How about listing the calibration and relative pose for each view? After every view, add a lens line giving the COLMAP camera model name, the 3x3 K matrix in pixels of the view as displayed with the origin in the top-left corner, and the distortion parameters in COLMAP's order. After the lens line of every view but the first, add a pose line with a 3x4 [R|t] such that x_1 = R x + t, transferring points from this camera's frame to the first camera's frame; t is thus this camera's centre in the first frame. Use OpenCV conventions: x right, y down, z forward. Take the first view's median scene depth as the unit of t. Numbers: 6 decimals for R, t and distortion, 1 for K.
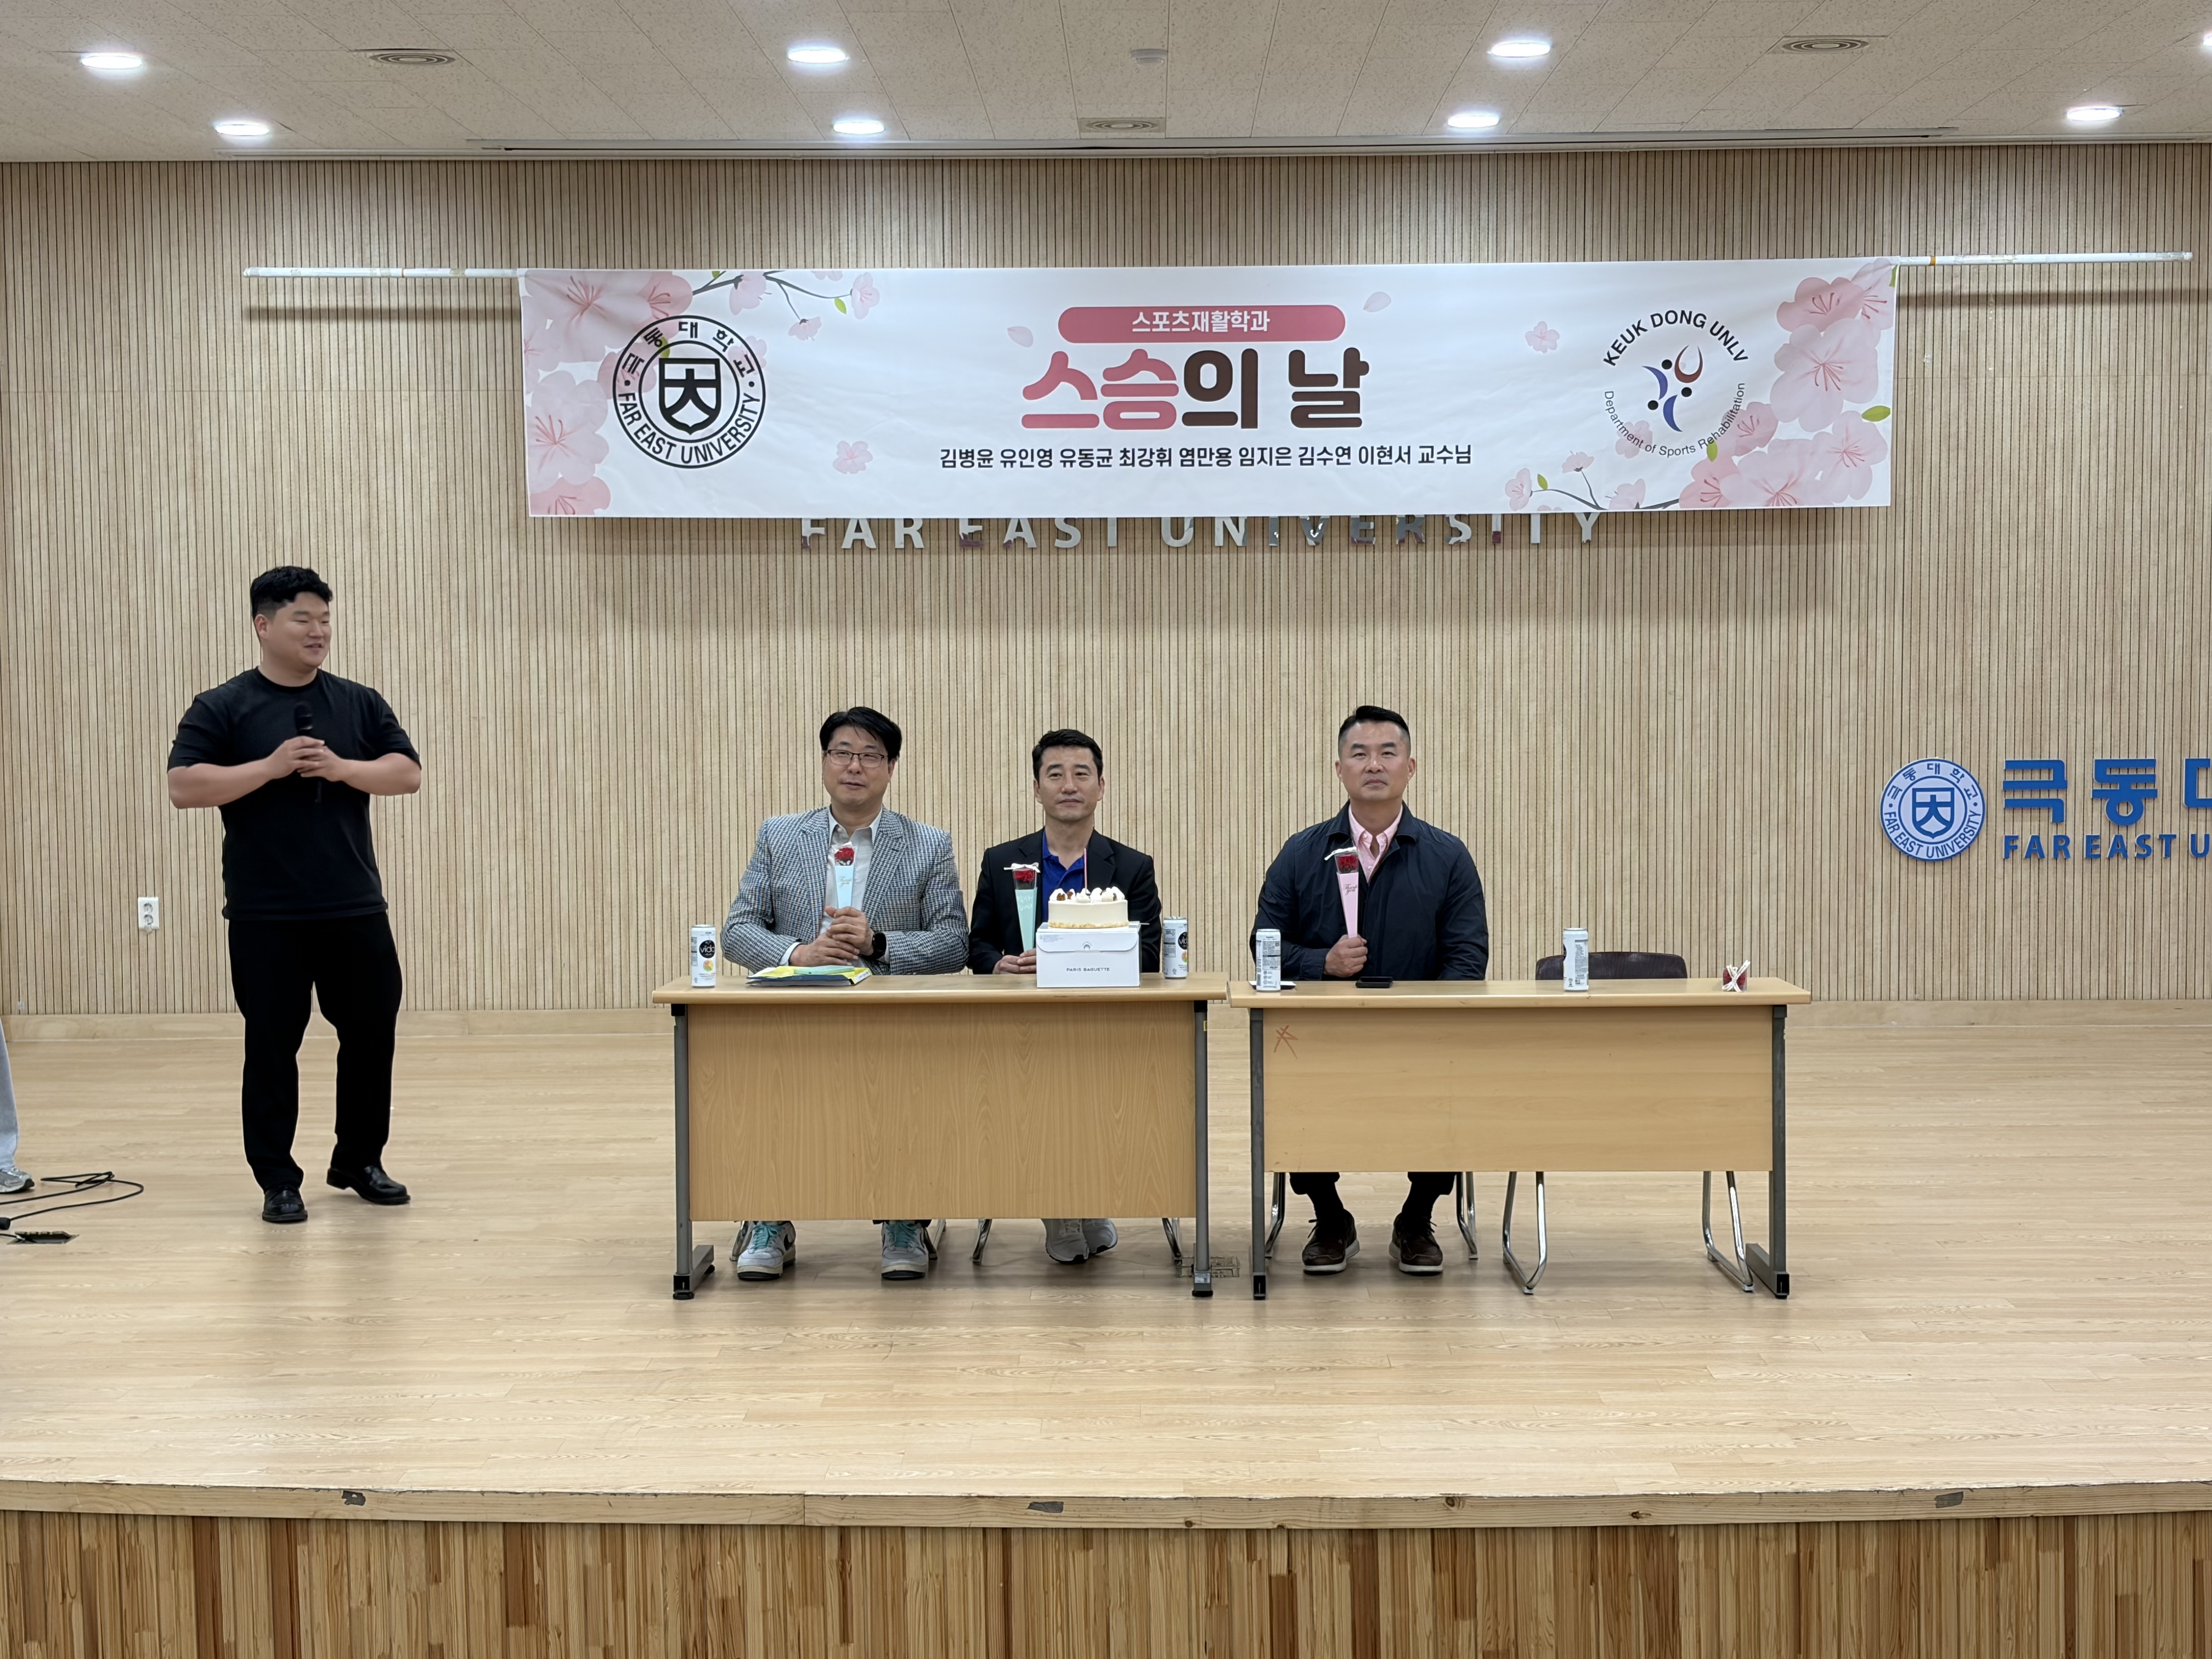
lens RADIAL K [[3392.9, 0, 1095.9], [0, 3392.9, 842.0], [0, 0, 1]] dist [0.094798, 0.000000]
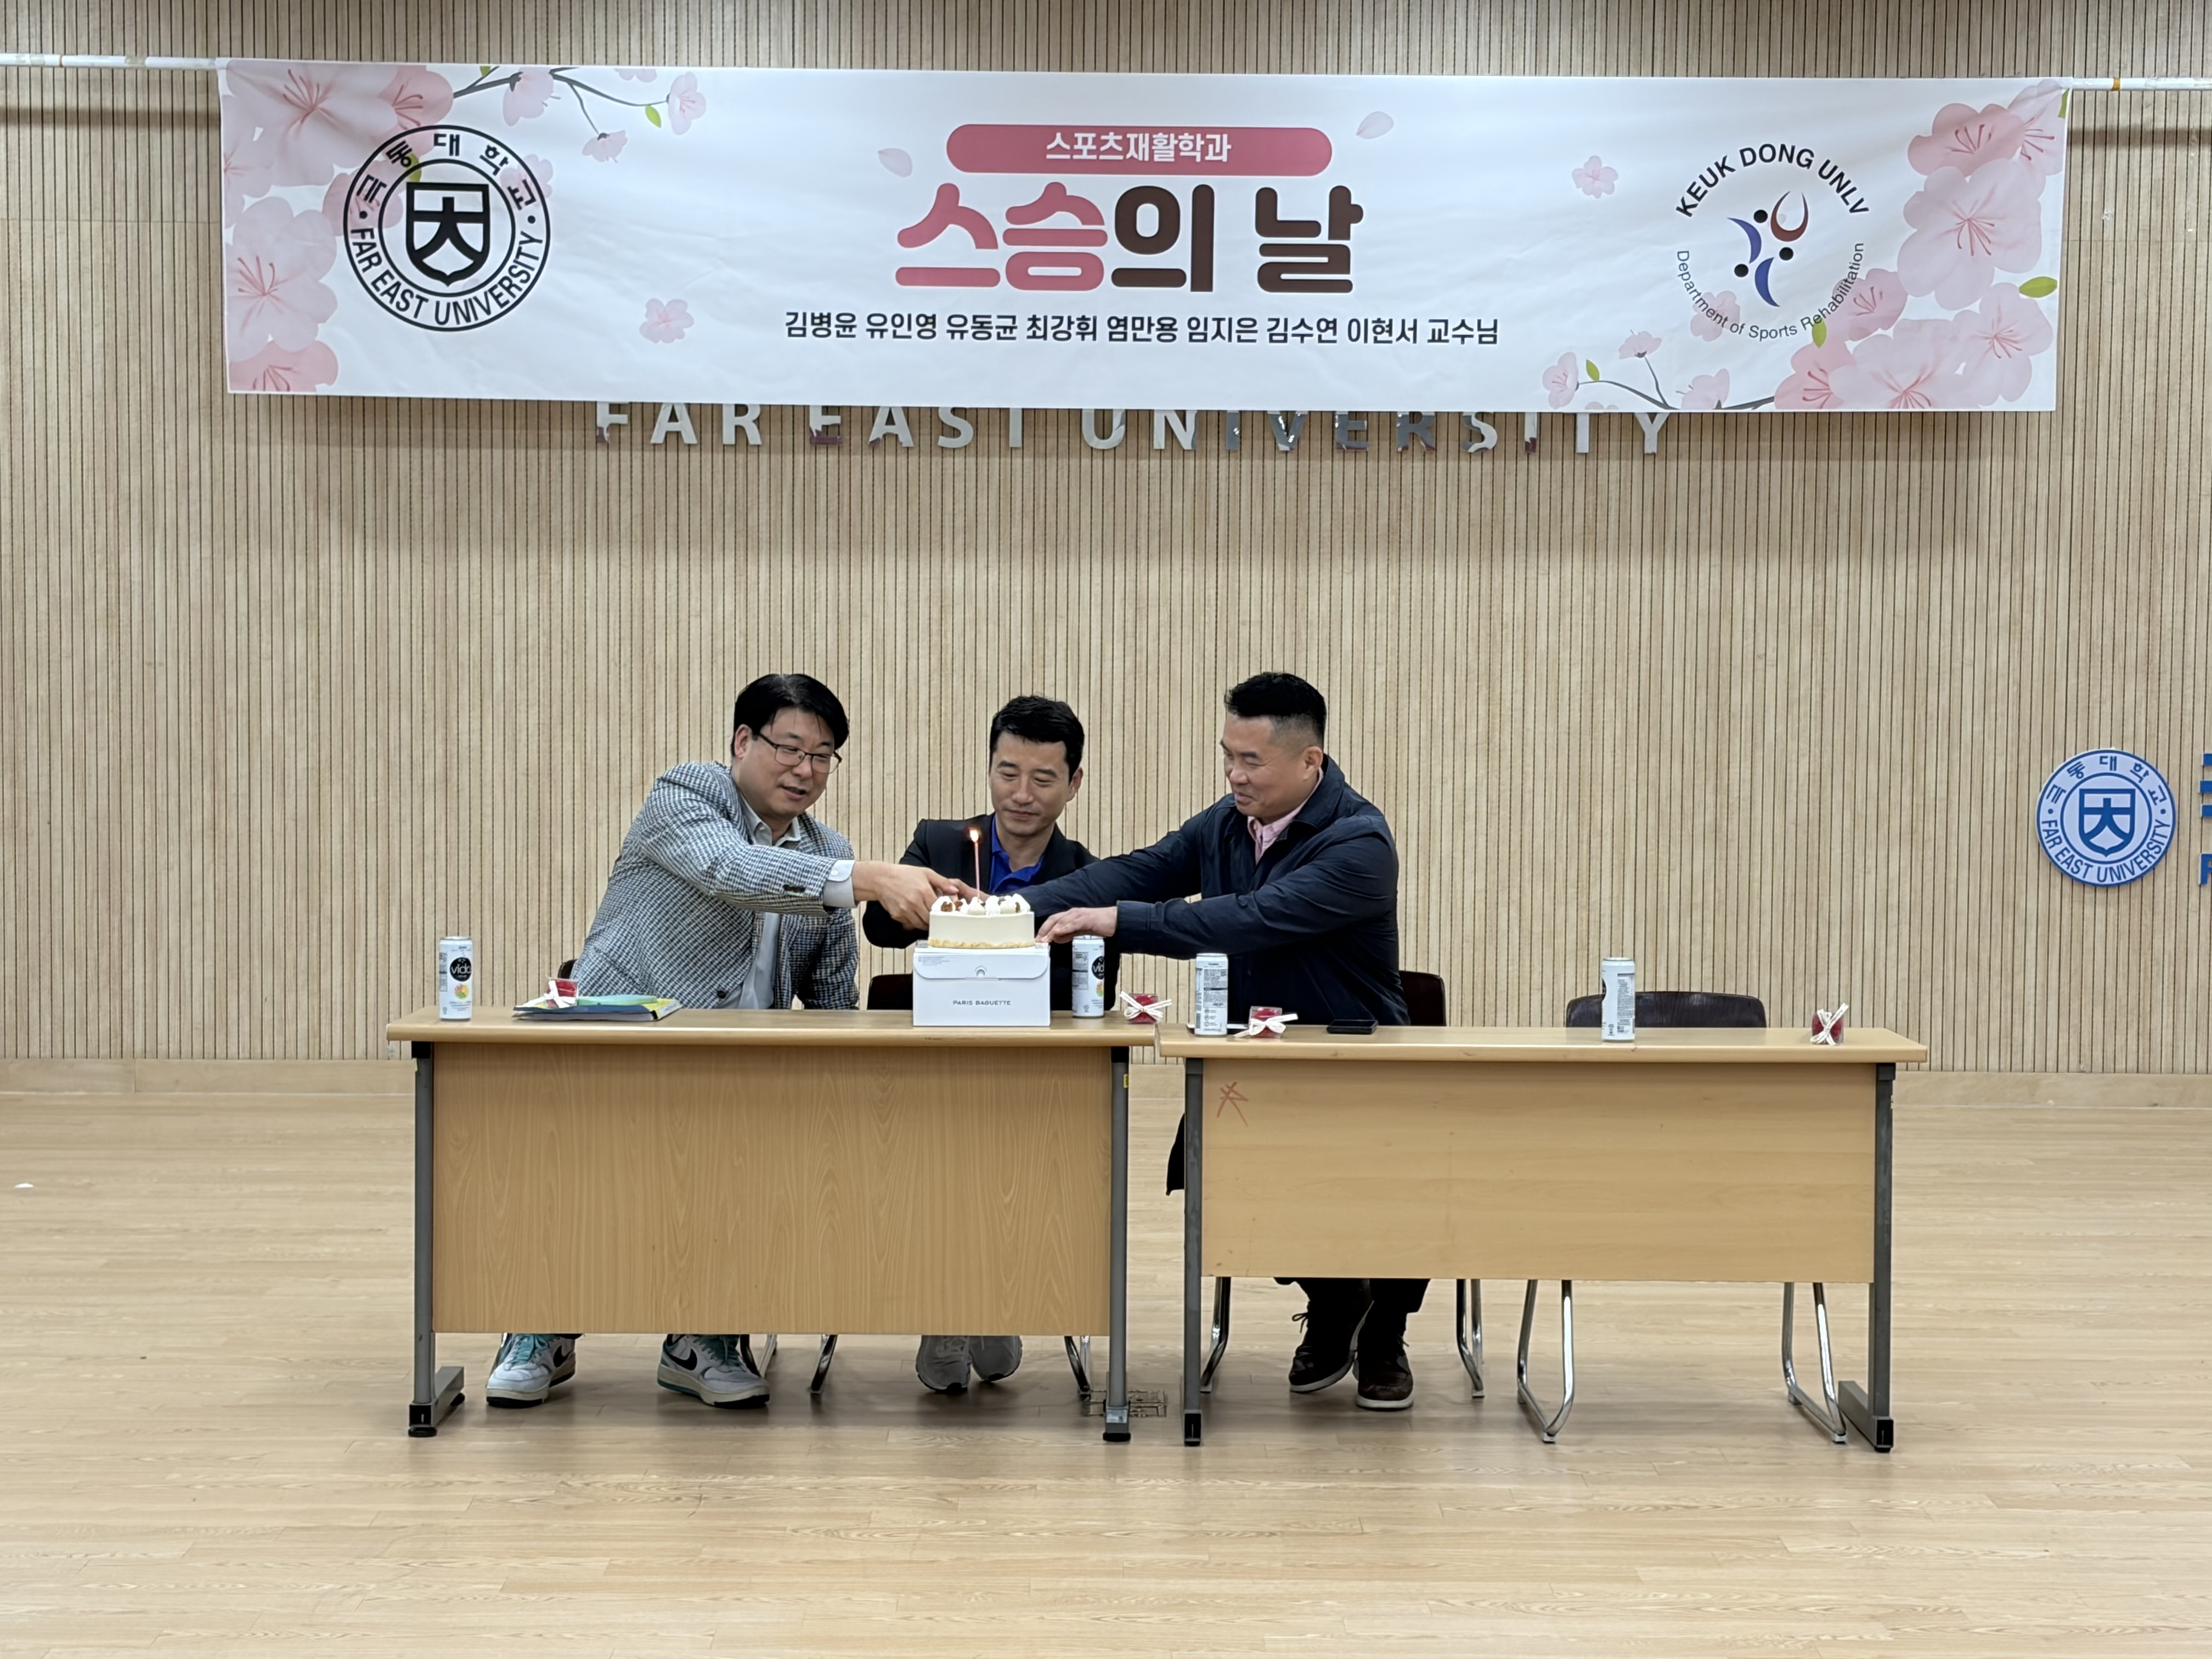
lens RADIAL K [[4638.0, 0, 1108.2], [0, 4638.0, 850.7], [0, 0, 1]] dist [0.095939, 0.000000]
pose [[0.999599, 0.014524, 0.024308, 0.001746], [-0.014458, 0.999891, -0.002896, 0.004089], [-0.024348, 0.002544, 0.999700, -0.016712]]
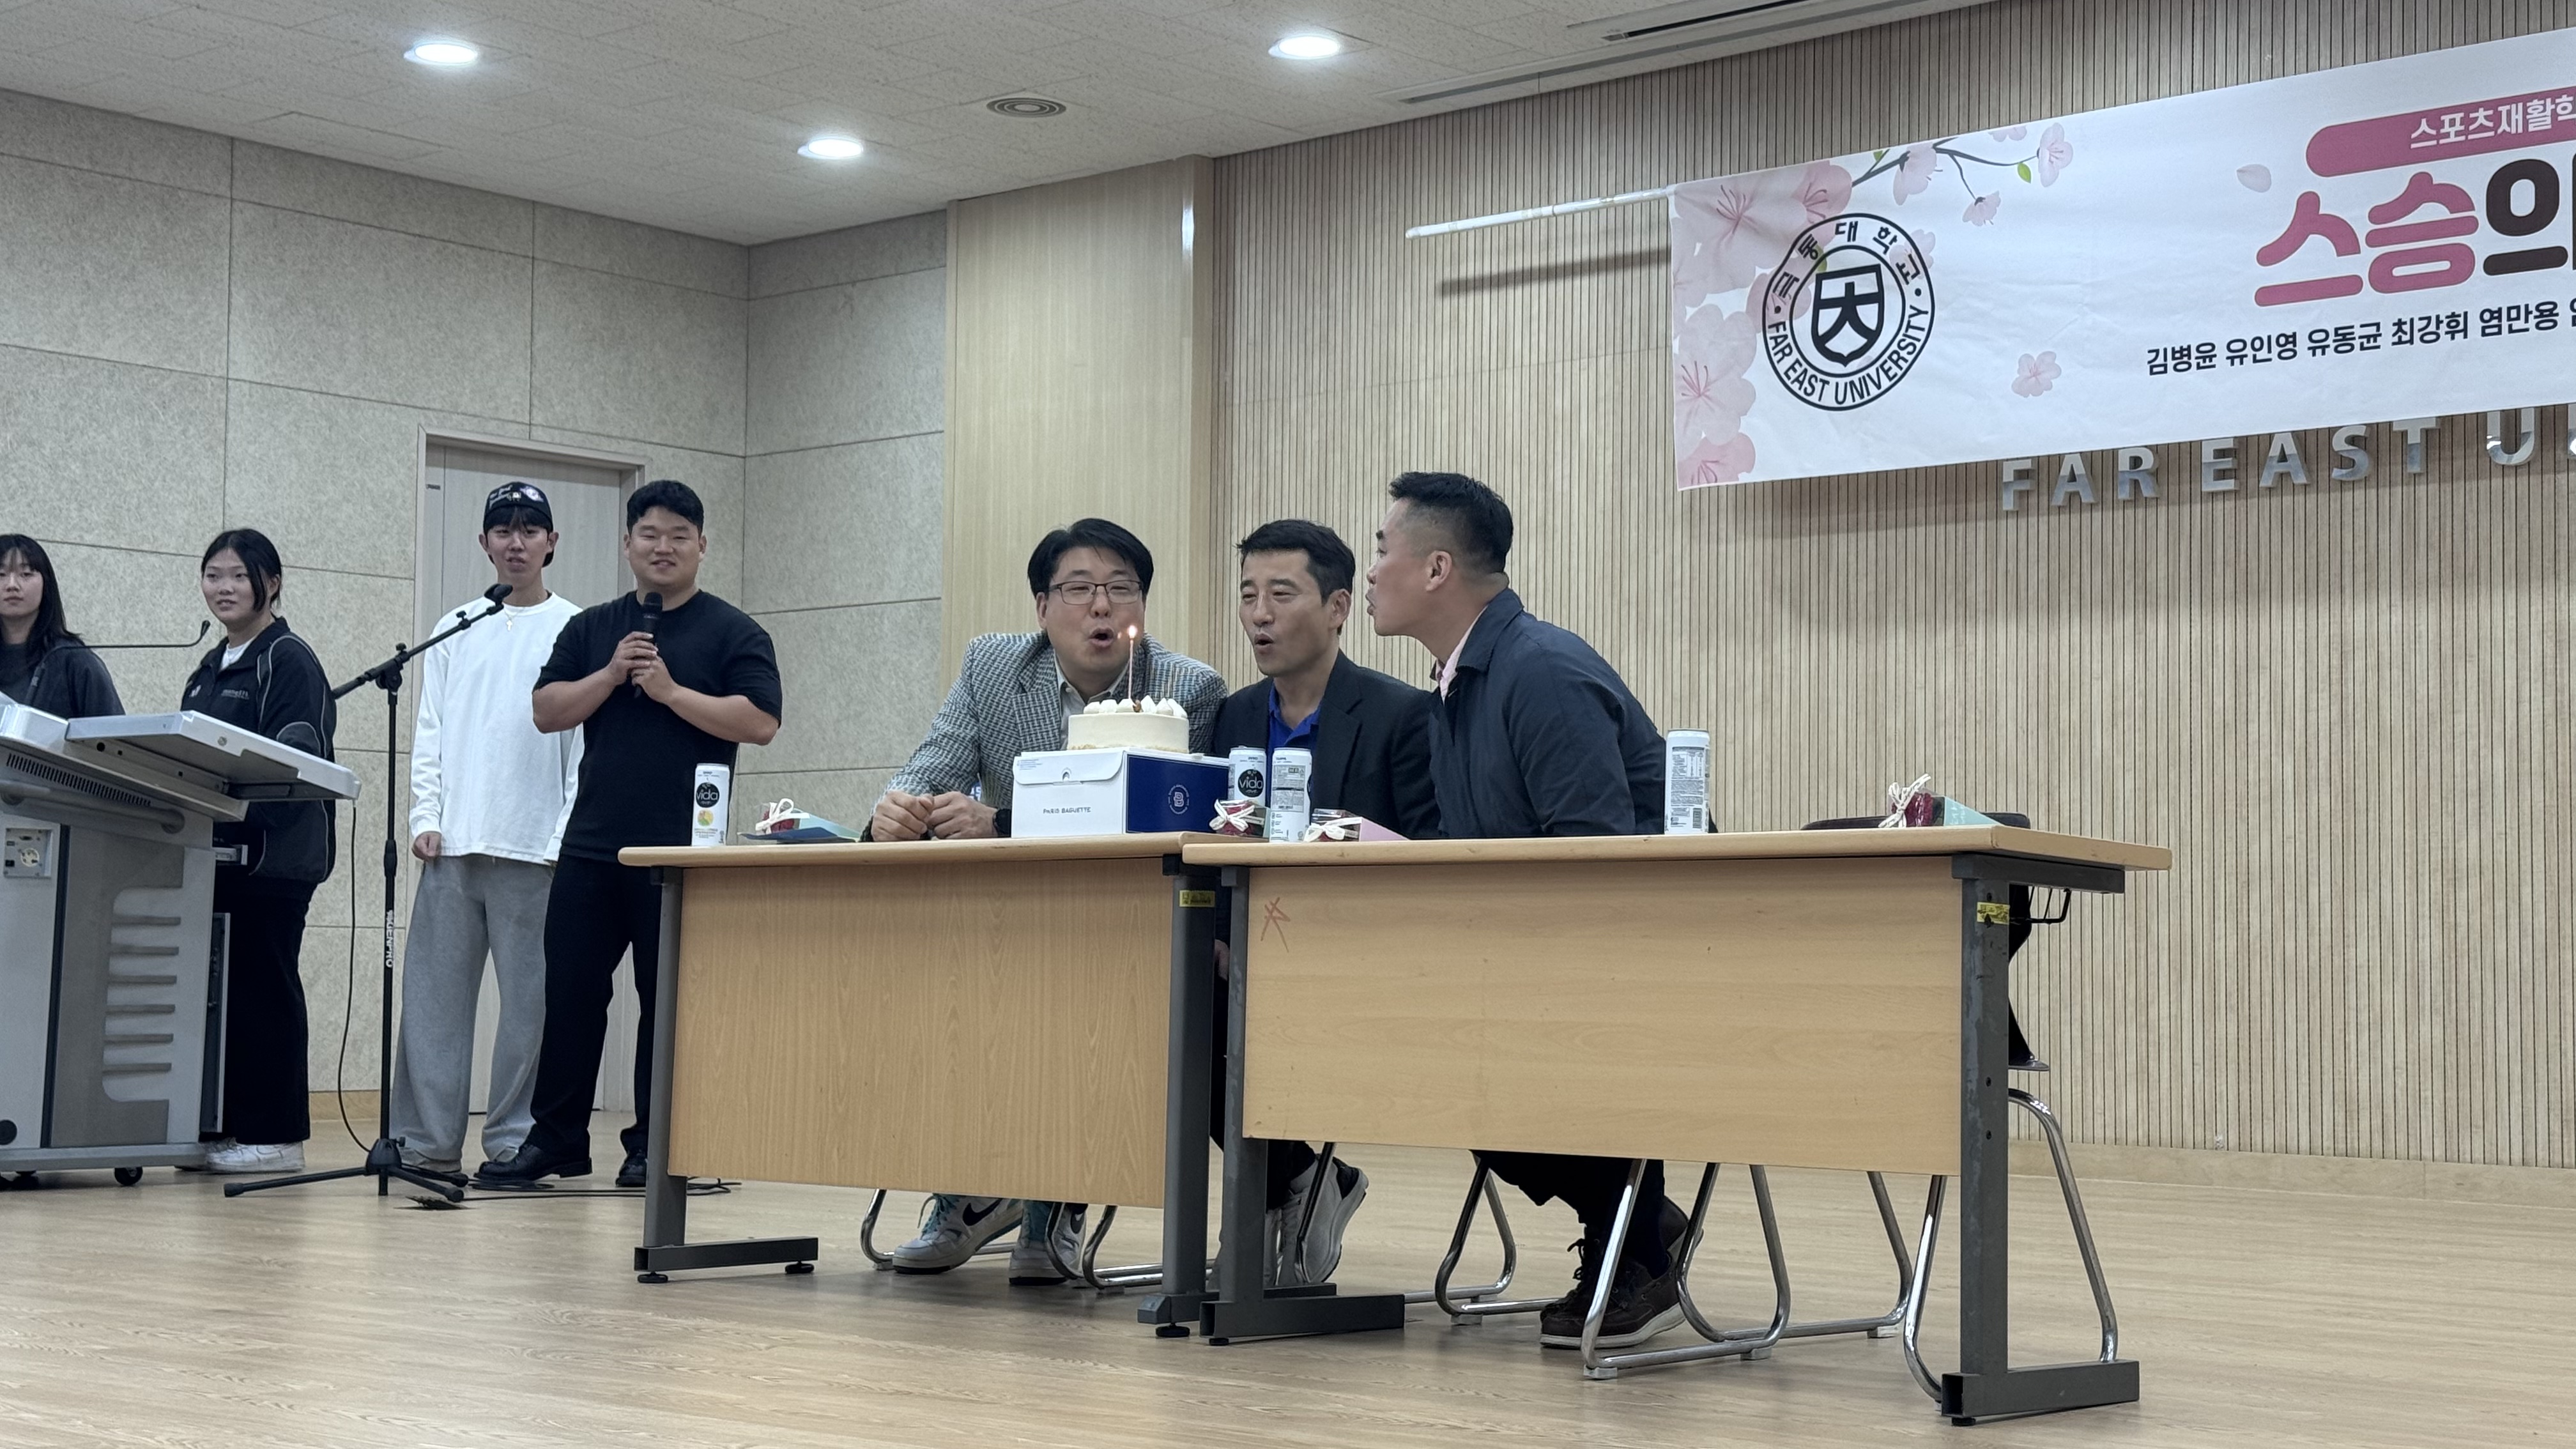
lens RADIAL K [[3545.7, 0, 1277.2], [0, 3545.7, 711.1], [0, 0, 1]] dist [0.090795, 0.000000]
pose [[0.739645, -0.035741, -0.672048, 0.318649], [-0.068105, 0.989487, -0.127579, 0.066838], [0.669543, 0.140133, 0.729435, 0.343269]]
